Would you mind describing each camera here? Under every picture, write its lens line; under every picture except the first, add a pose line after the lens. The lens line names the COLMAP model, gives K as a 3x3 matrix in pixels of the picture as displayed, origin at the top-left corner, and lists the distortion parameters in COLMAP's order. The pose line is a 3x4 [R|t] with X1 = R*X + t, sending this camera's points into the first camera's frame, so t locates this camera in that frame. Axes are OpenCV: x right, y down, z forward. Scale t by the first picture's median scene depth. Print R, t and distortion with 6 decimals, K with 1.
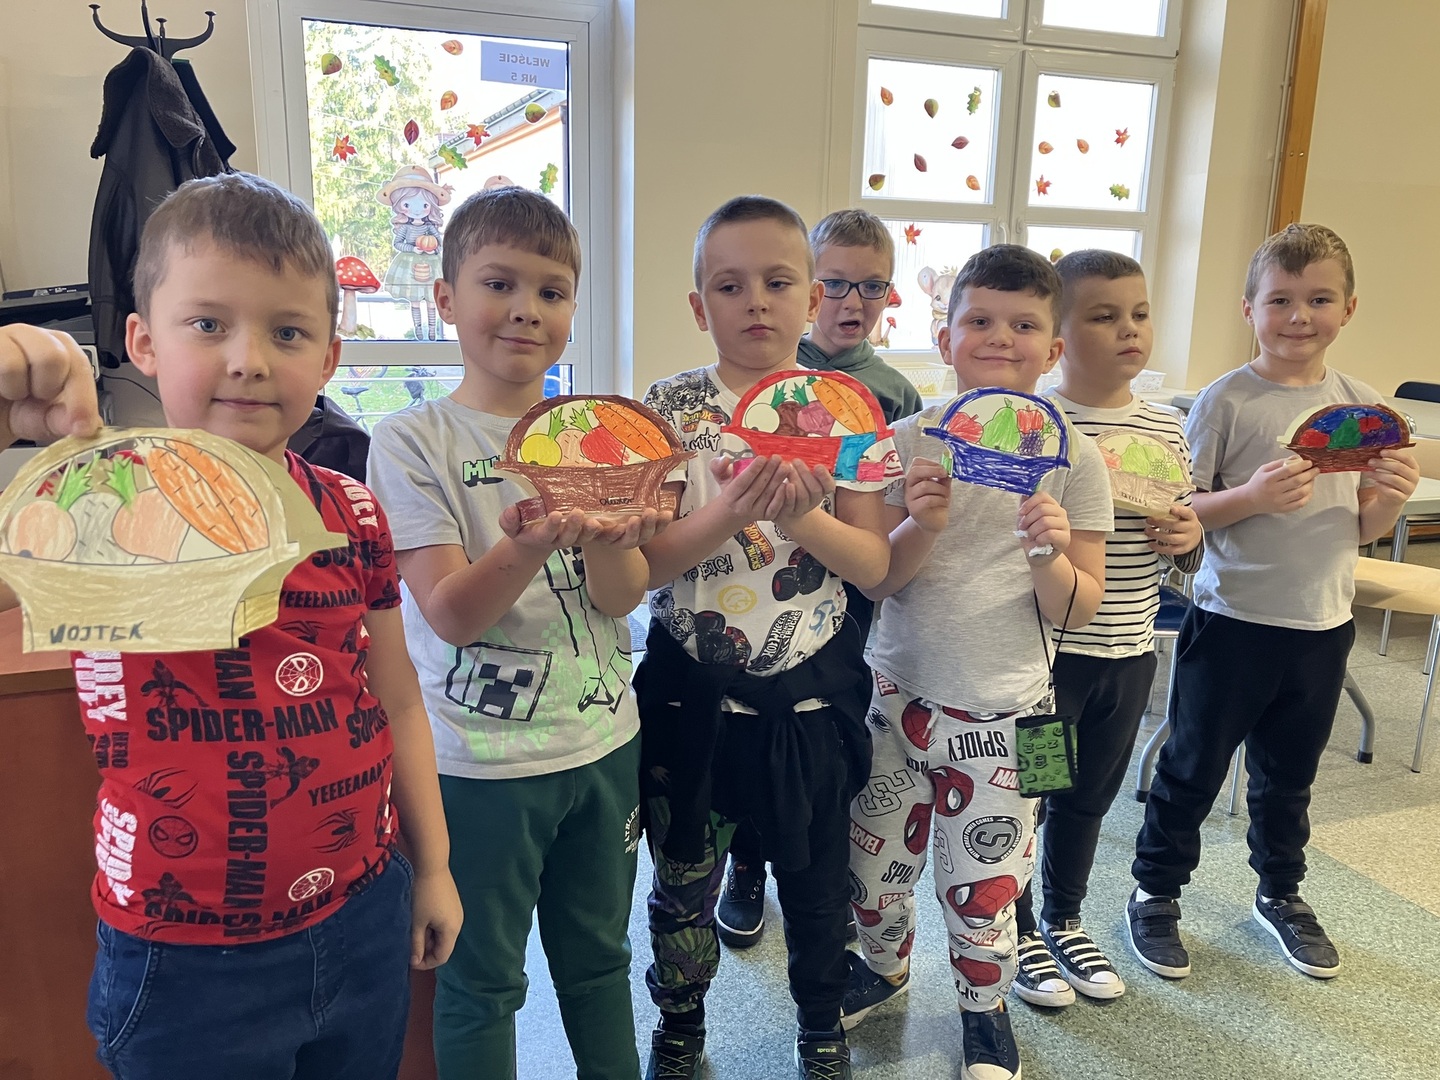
lens RADIAL K [[1226.2, 0, 720.0], [0, 1226.2, 540.0], [0, 0, 1]] dist [0.018149, 0.016572]
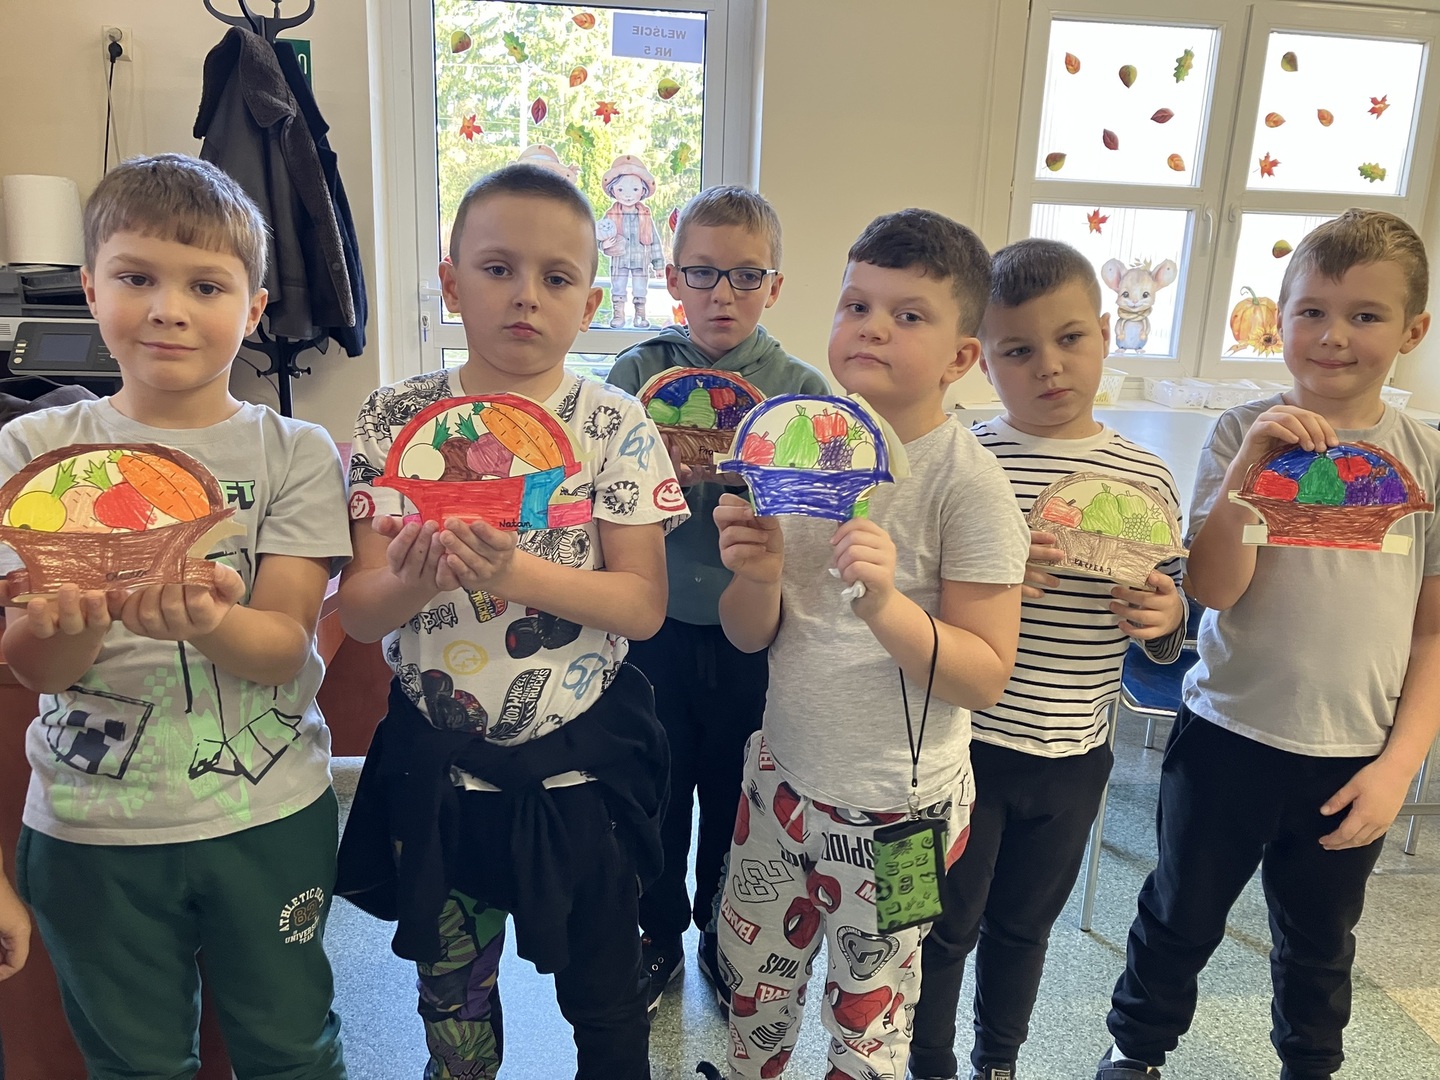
lens RADIAL K [[1226.2, 0, 720.0], [0, 1226.2, 540.0], [0, 0, 1]] dist [0.018149, 0.016572]
pose [[0.964935, 0.076590, -0.251066, 0.156043], [-0.073592, 0.997060, 0.021322, -0.023959], [0.251961, -0.002098, 0.967735, 0.093725]]
